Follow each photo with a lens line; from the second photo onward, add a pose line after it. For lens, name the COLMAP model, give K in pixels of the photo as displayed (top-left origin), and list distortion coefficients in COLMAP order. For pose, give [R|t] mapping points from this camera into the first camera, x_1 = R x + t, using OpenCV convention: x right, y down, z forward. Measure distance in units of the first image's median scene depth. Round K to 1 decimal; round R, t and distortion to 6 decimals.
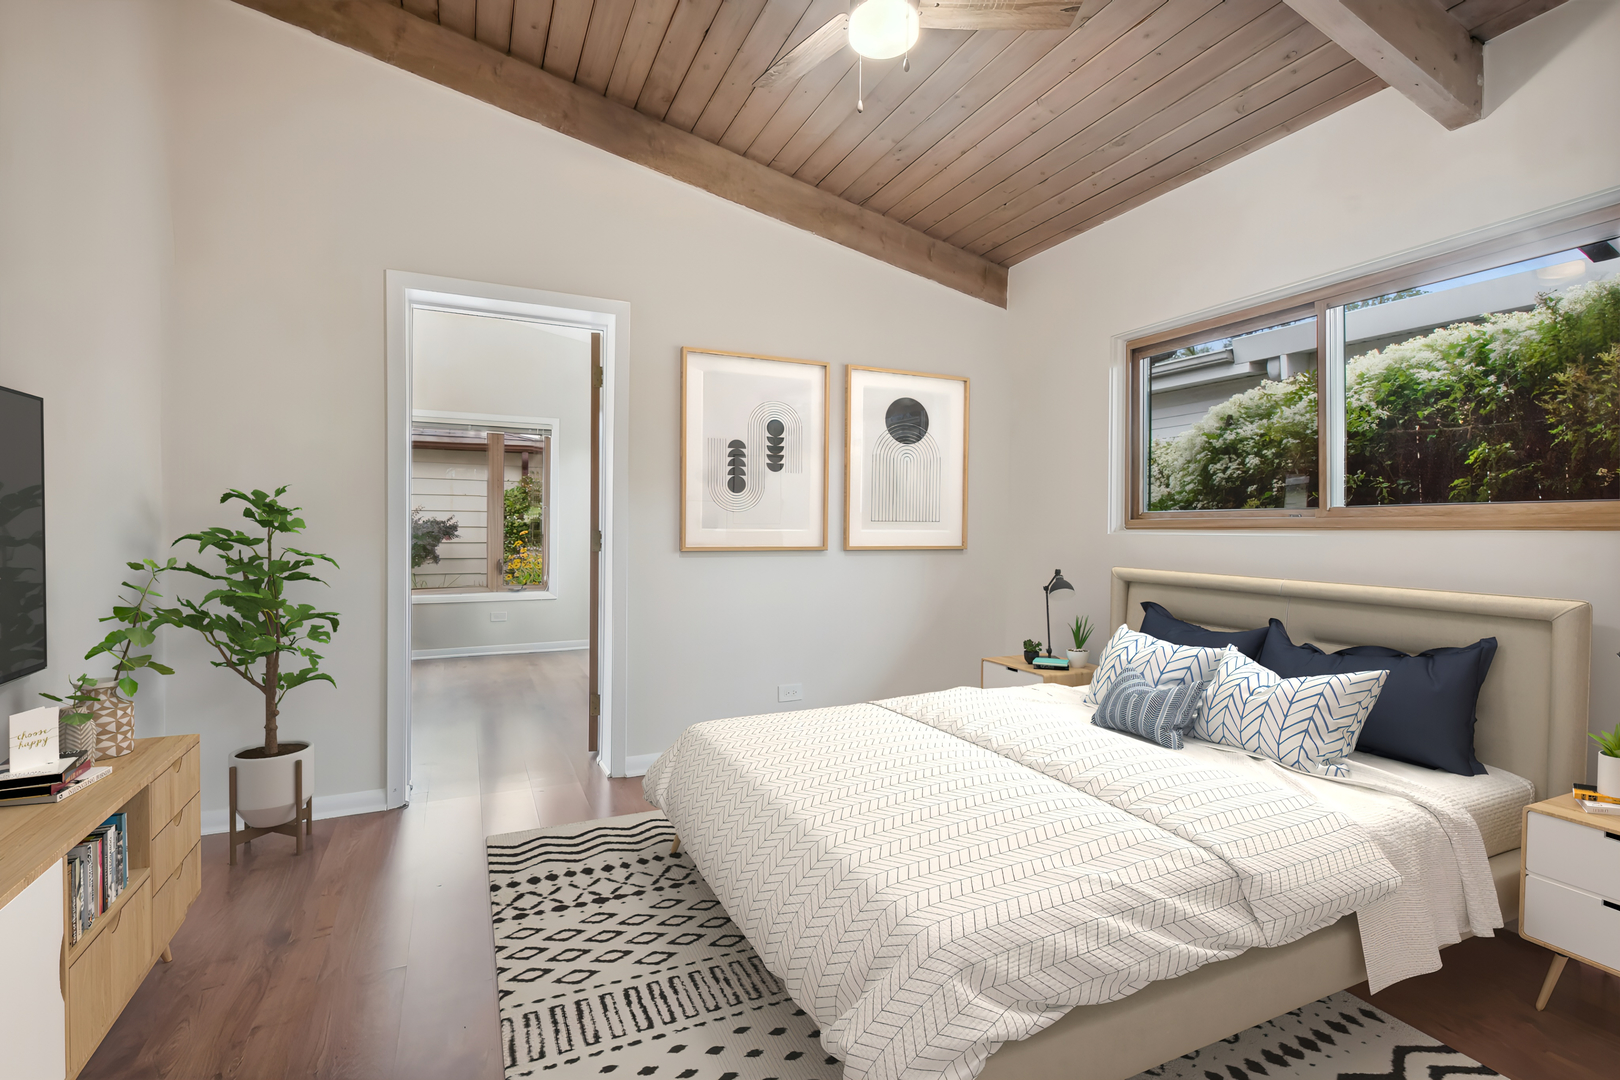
lens RADIAL K [[733.9, 0, 817.4], [0, 733.9, 531.2], [0, 0, 1]] dist [-0.002969, -0.000444]
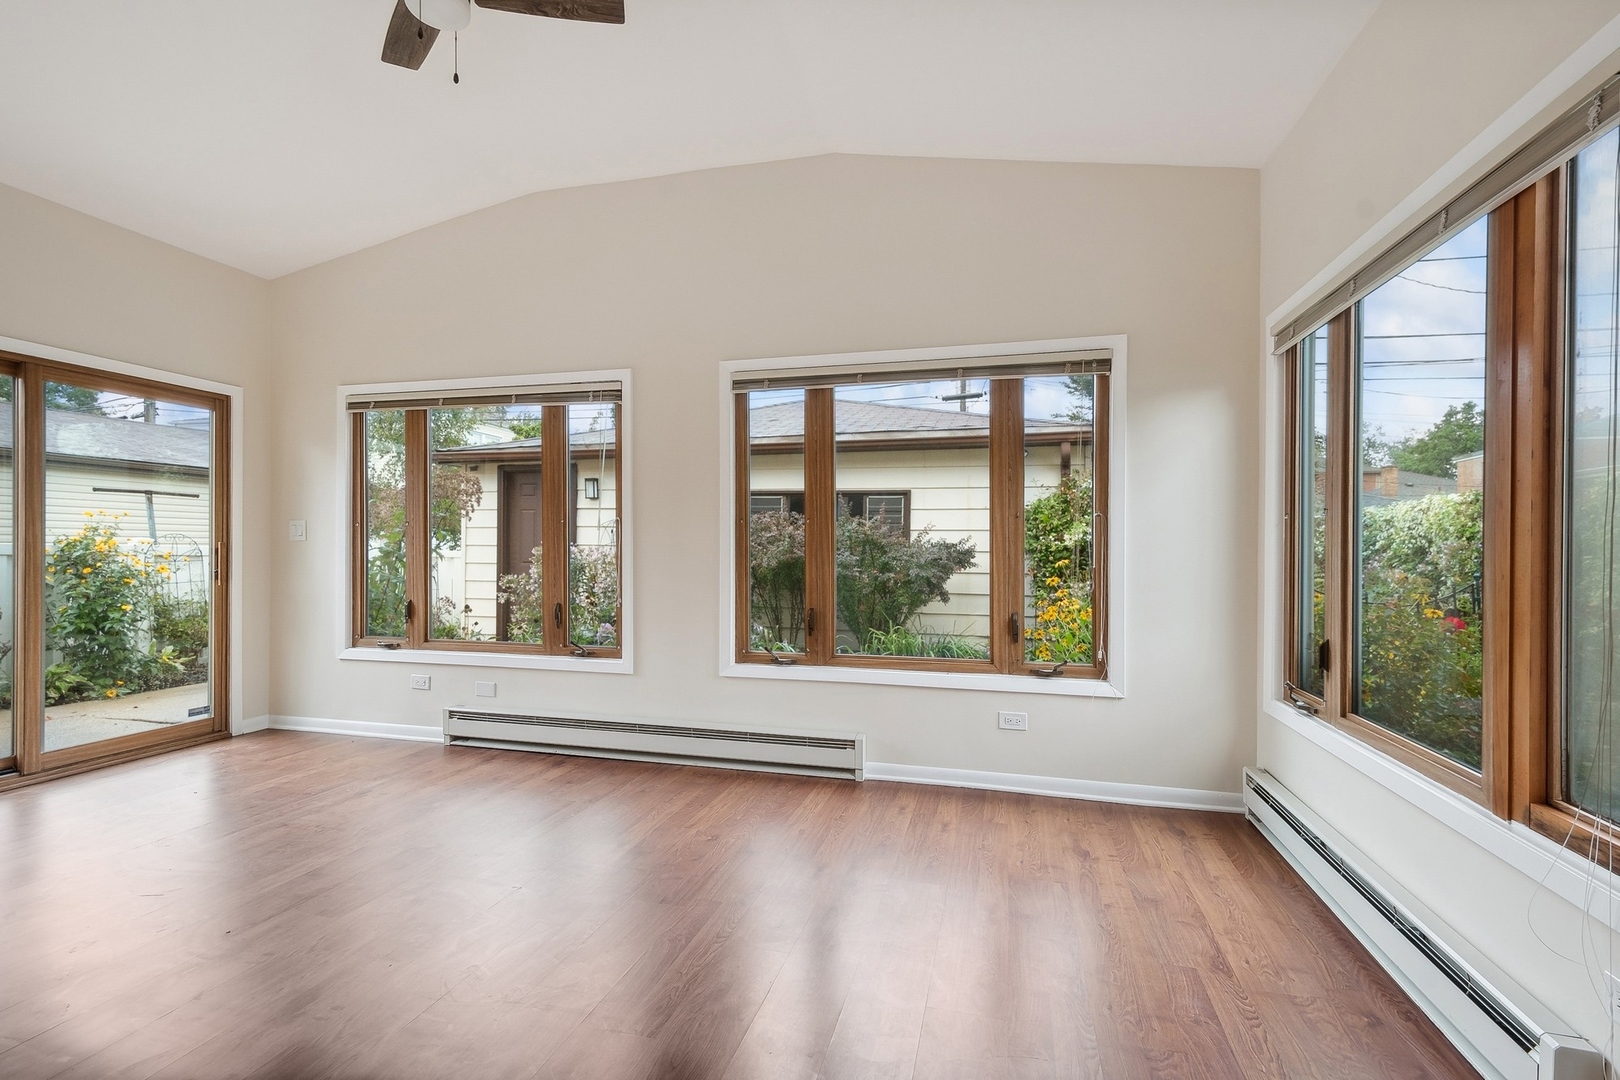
lens RADIAL K [[733.9, 0, 817.4], [0, 733.9, 531.2], [0, 0, 1]] dist [-0.002969, -0.000444]
pose [[0.756414, -0.016814, -0.653877, -0.139152], [-0.004008, 0.999532, -0.030339, -0.004002], [0.654081, 0.025570, 0.755993, 0.363822]]
